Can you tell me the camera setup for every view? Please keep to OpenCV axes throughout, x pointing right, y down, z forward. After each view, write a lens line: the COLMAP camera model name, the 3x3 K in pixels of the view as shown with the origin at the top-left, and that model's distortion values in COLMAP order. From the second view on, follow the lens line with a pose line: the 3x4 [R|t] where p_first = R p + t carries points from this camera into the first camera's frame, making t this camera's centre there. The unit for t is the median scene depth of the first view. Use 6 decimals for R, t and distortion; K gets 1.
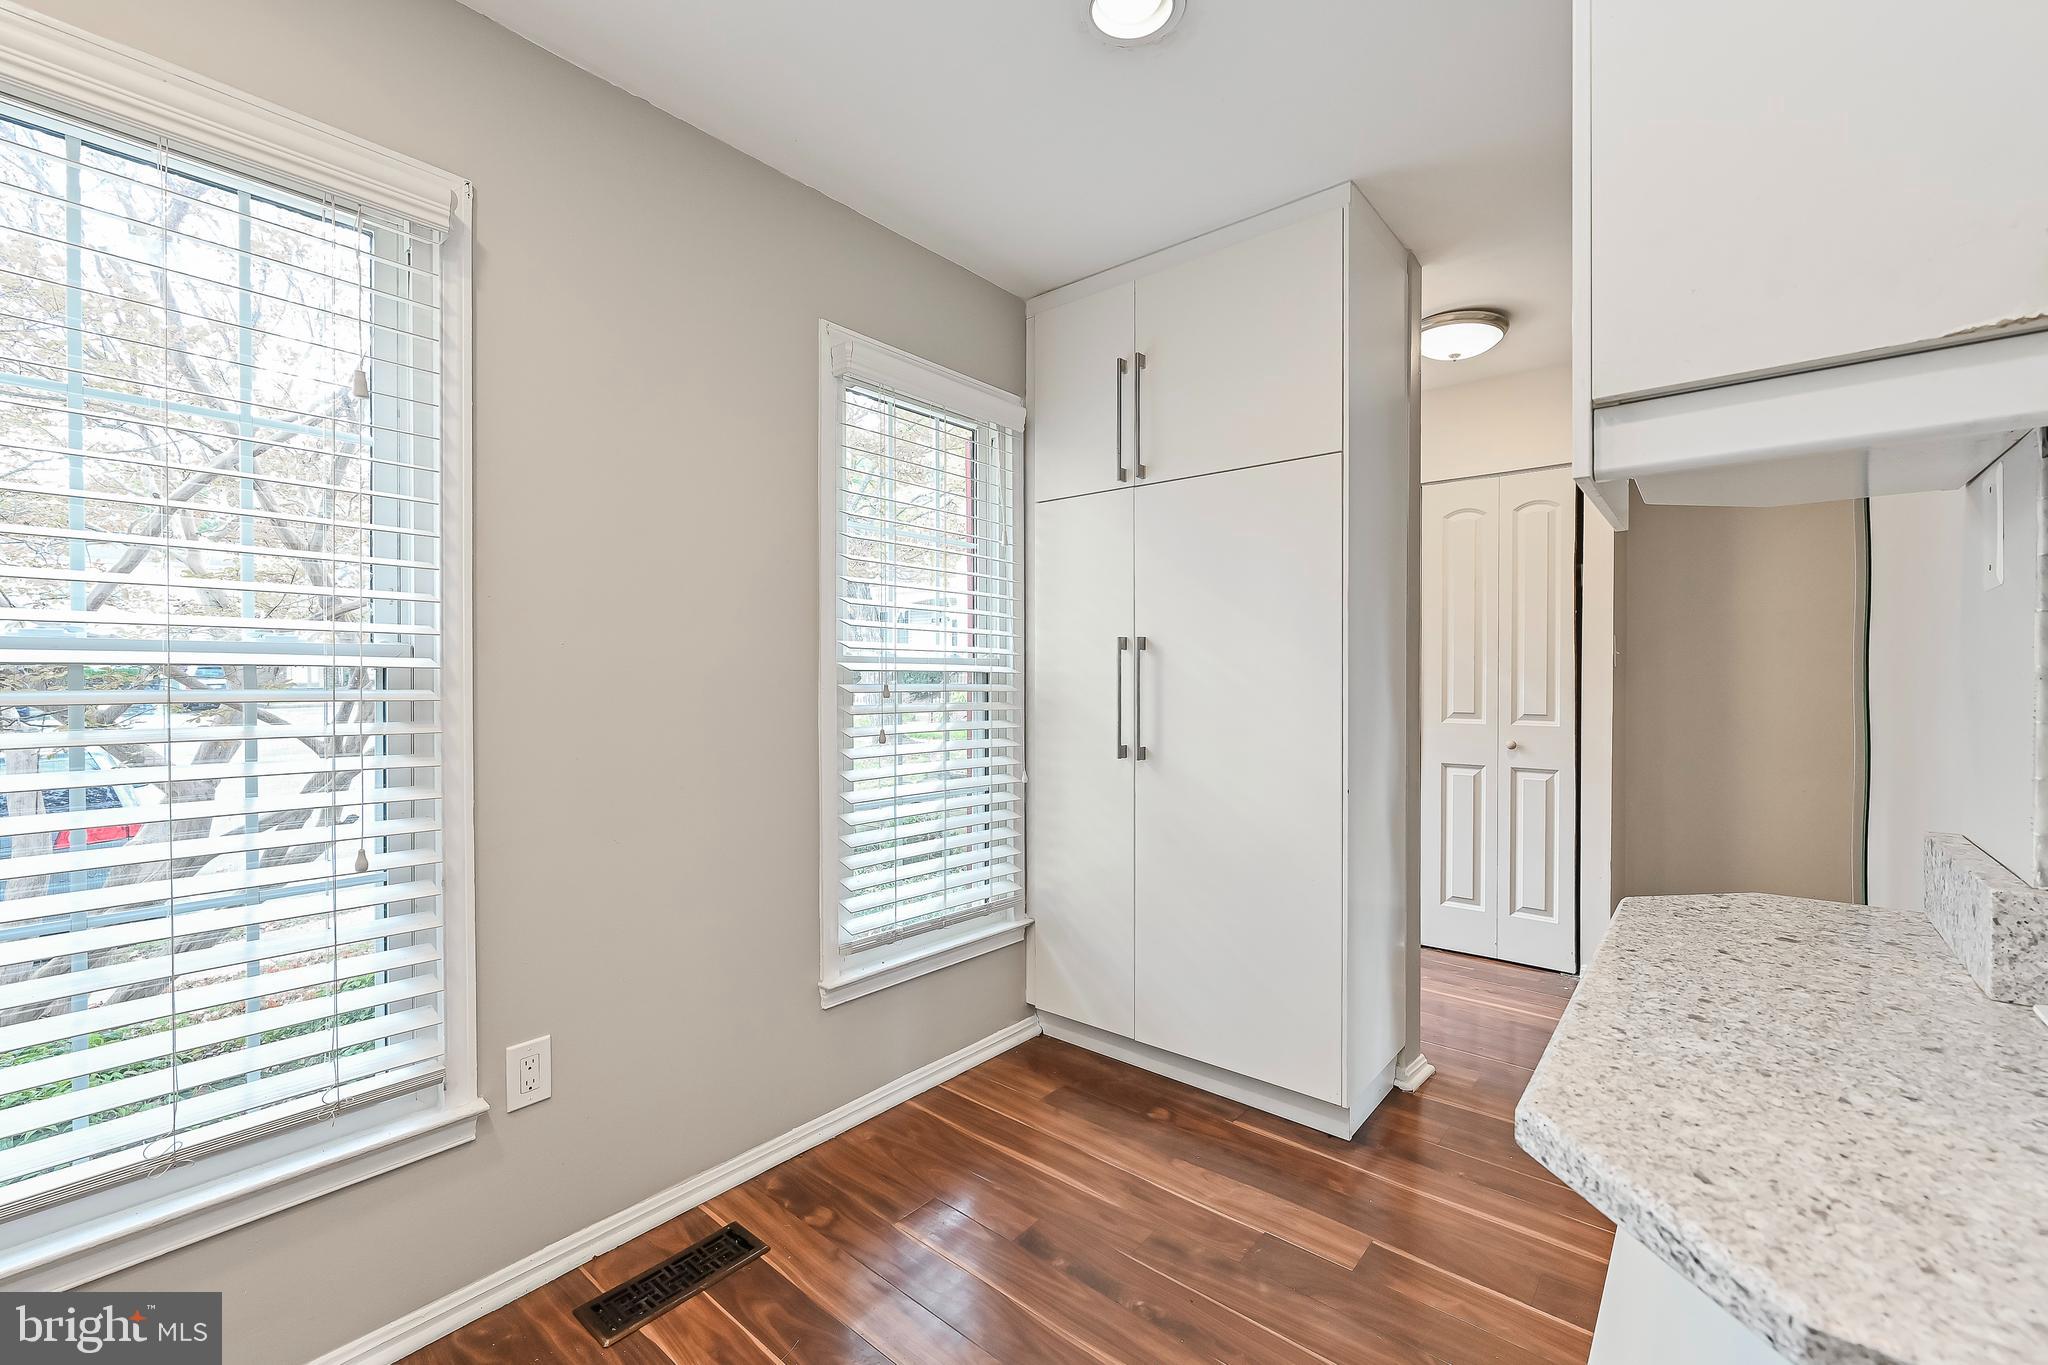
lens RADIAL K [[862.8, 0, 1018.5], [0, 862.8, 680.0], [0, 0, 1]] dist [0.017833, 0.000083]
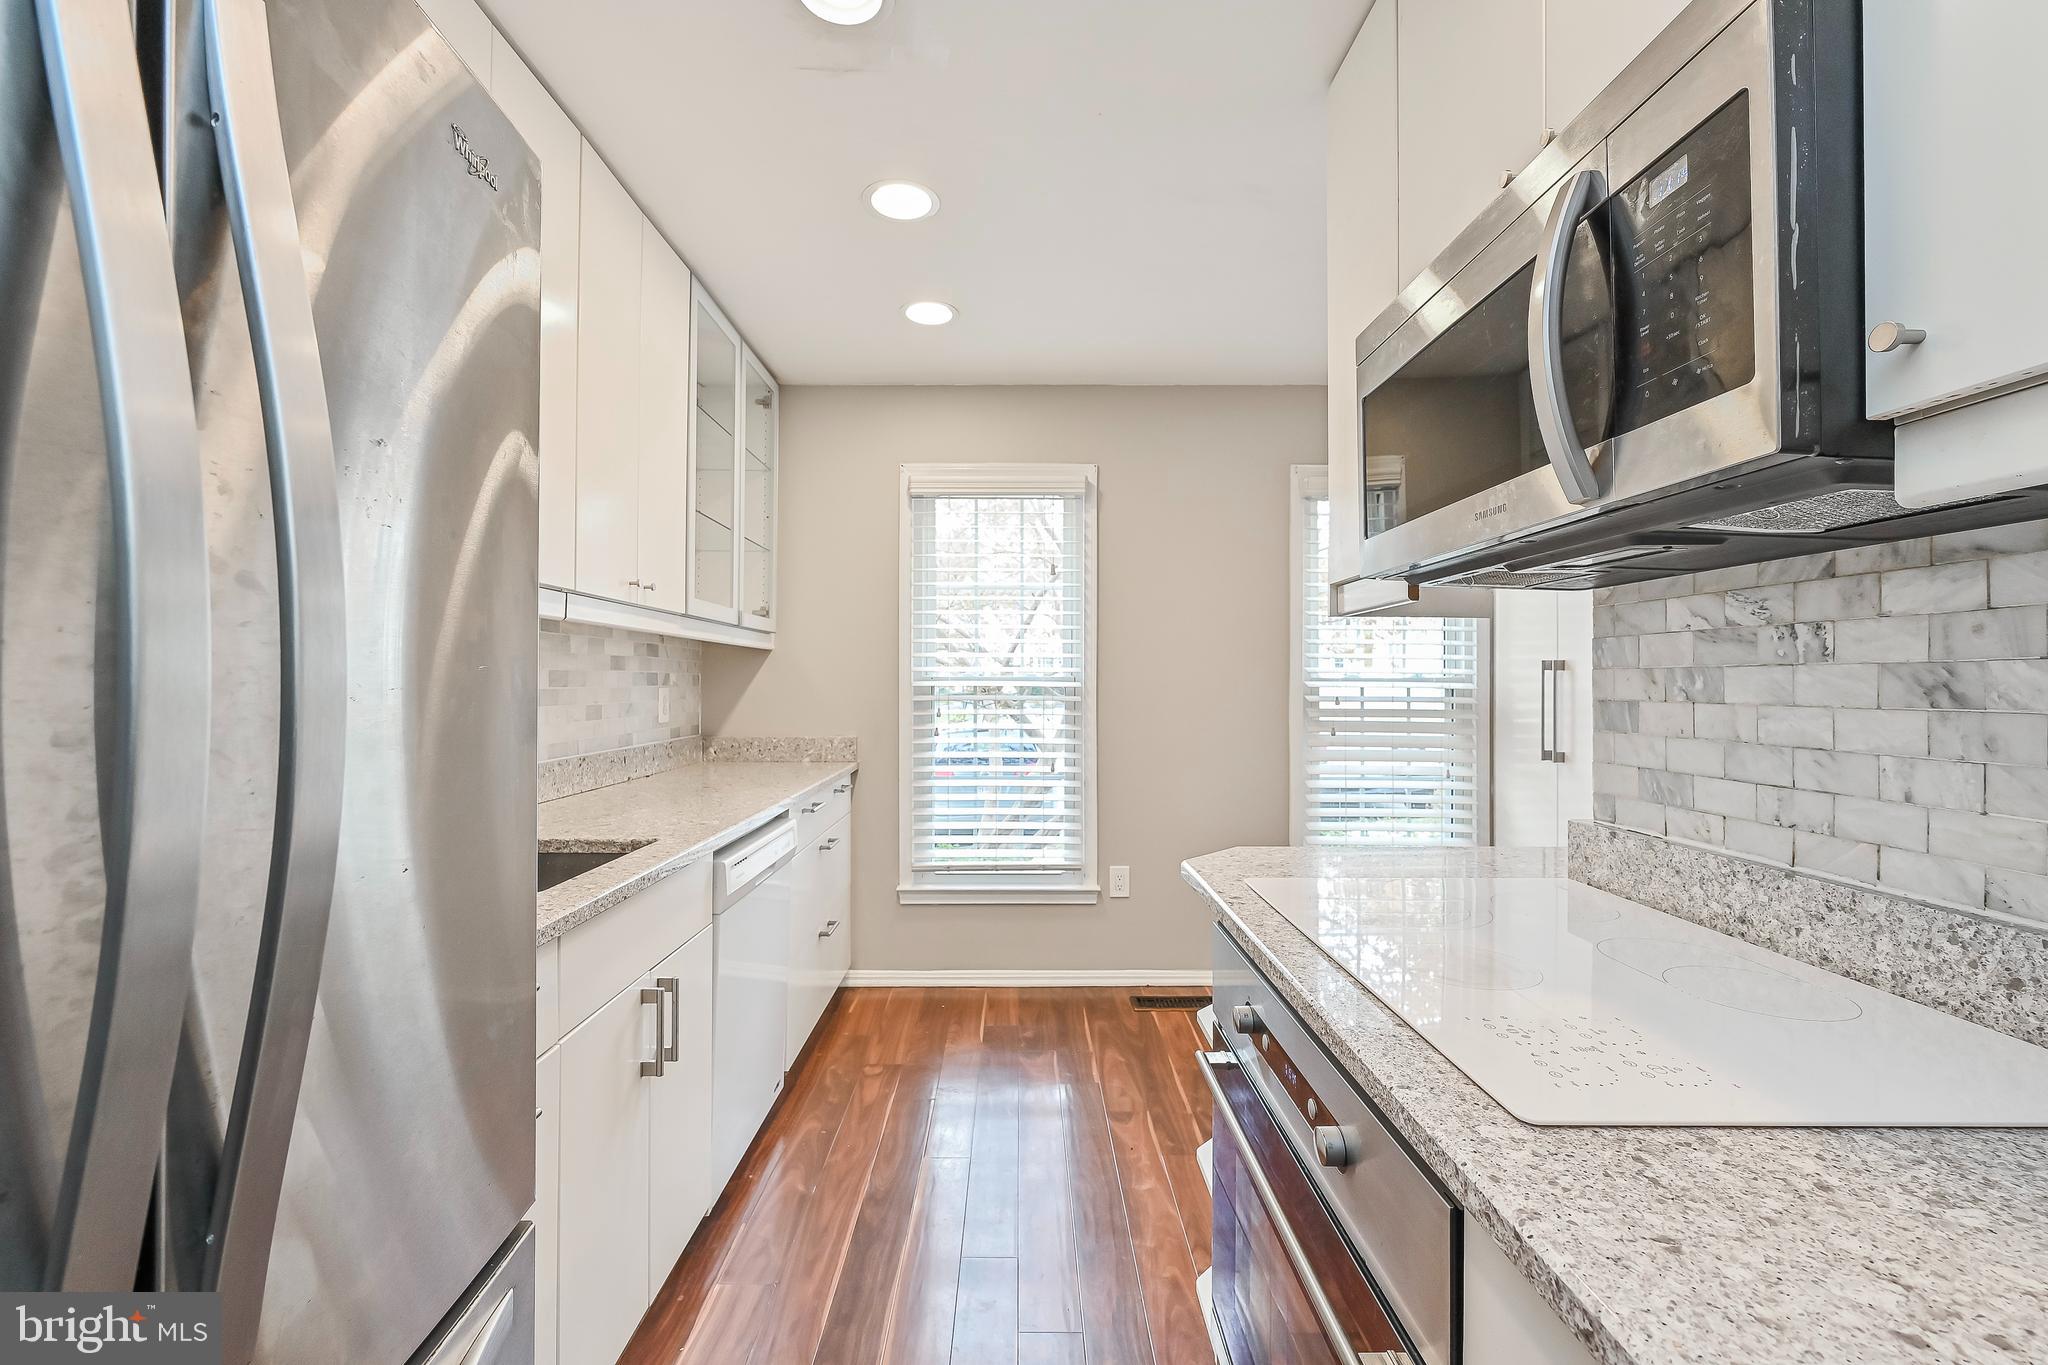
lens RADIAL K [[821.4, 0, 1024.0], [0, 821.4, 682.5], [0, 0, 1]] dist [-0.016234, 0.000018]
pose [[0.637535, -0.001562, -0.770420, 0.791960], [-0.006480, 0.999952, -0.007390, -0.007756], [0.770394, 0.009703, 0.637494, -0.422162]]
